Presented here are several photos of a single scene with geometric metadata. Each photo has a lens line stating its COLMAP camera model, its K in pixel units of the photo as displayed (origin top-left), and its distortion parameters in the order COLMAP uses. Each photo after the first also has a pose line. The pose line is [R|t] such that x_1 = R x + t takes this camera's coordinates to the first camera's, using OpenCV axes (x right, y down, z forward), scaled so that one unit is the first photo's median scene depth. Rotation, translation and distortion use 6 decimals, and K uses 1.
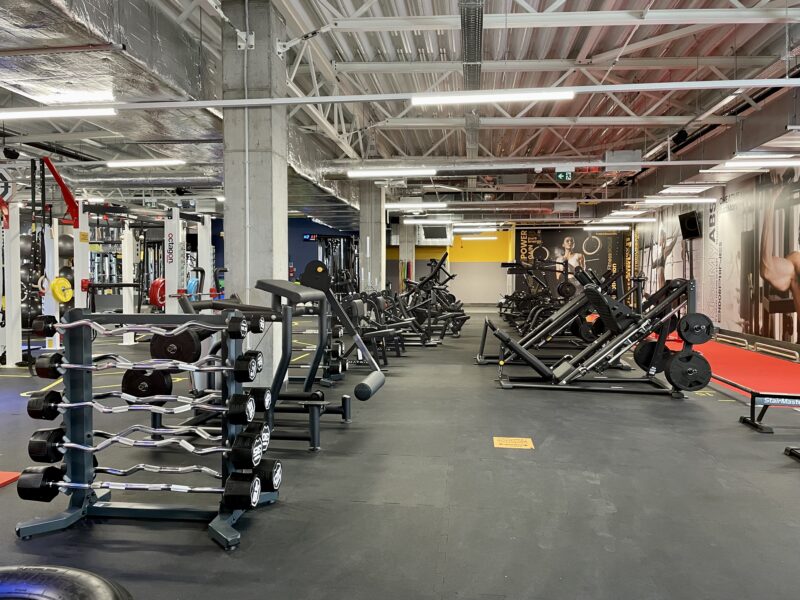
lens RADIAL K [[600.6, 0, 405.6], [0, 600.6, 297.1], [0, 0, 1]] dist [0.041573, -0.063988]
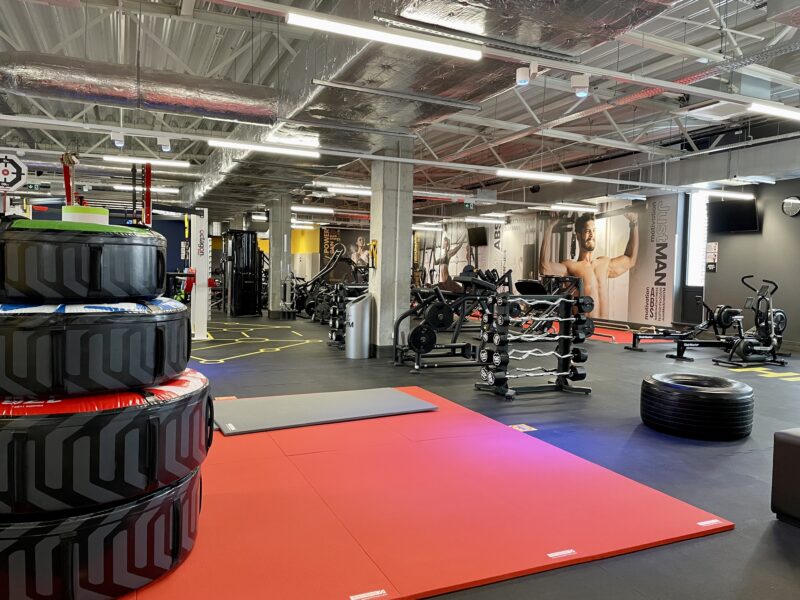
lens RADIAL K [[600.6, 0, 395.5], [0, 600.6, 298.8], [0, 0, 1]] dist [0.041573, -0.063988]
pose [[0.862520, -0.001464, 0.506021, -0.514838], [-0.009513, 0.999772, 0.019107, 0.004332], [-0.505933, -0.021294, 0.862310, -0.163697]]
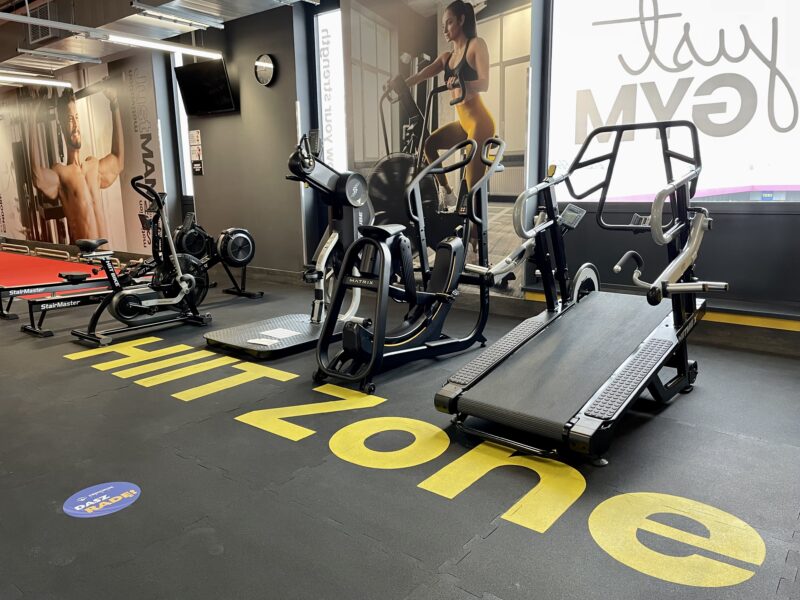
lens RADIAL K [[600.6, 0, 400.7], [0, 600.6, 302.2], [0, 0, 1]] dist [0.041573, -0.063988]
pose [[0.526325, -0.166741, 0.833775, -0.000984], [0.036712, 0.984126, 0.173634, 0.006083], [-0.849491, -0.060779, 0.524091, -0.126592]]
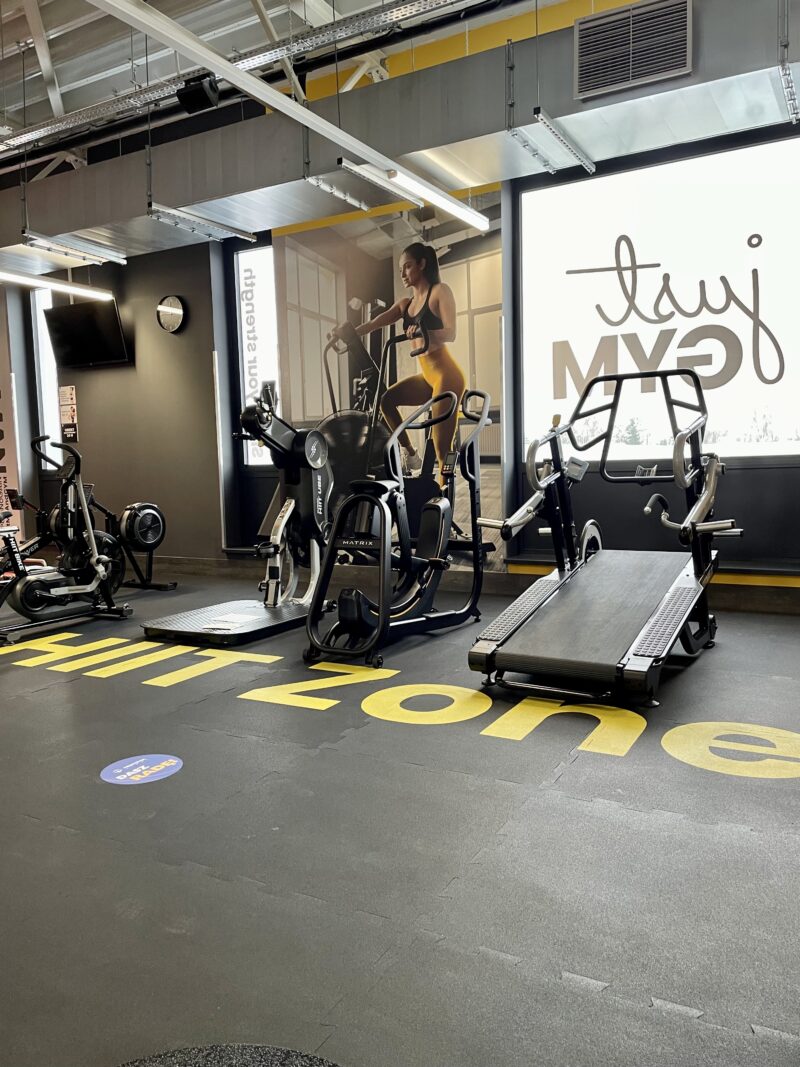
lens RADIAL K [[801.1, 0, 399.8], [0, 801.1, 532.2], [0, 0, 1]] dist [0.041573, -0.063988]
pose [[0.379131, -0.084537, 0.921473, -0.086688], [0.051011, 0.996213, 0.070405, 0.019566], [-0.923936, 0.020313, 0.382008, -0.103062]]
